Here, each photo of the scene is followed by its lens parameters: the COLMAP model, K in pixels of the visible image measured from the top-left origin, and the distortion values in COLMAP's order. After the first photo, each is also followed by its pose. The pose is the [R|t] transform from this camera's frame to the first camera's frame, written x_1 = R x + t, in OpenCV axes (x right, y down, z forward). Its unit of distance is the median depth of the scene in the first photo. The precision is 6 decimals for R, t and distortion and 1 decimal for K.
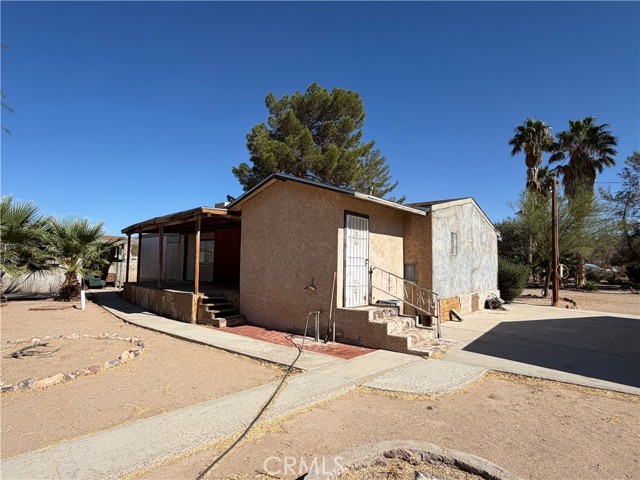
lens RADIAL K [[350.6, 0, 321.4], [0, 350.6, 241.4], [0, 0, 1]] dist [0.000305, -0.000080]
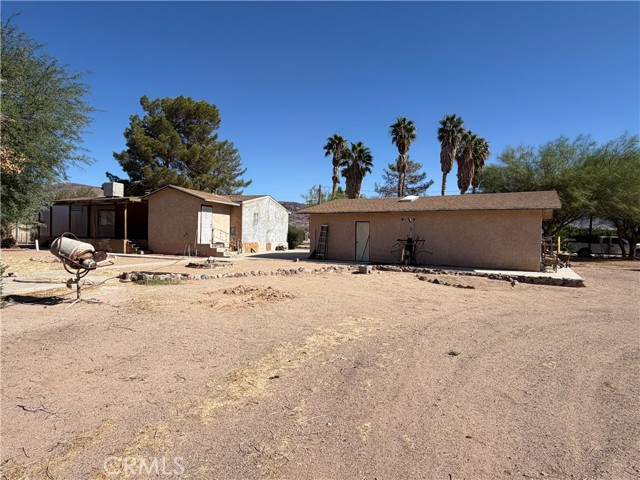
lens RADIAL K [[350.6, 0, 323.9], [0, 350.6, 242.4], [0, 0, 1]] dist [0.000305, -0.000080]
pose [[0.926532, 0.001010, 0.376214, -0.020342], [-0.037327, 0.995309, 0.089255, -0.025306], [-0.374359, -0.096741, 0.922224, -0.540671]]
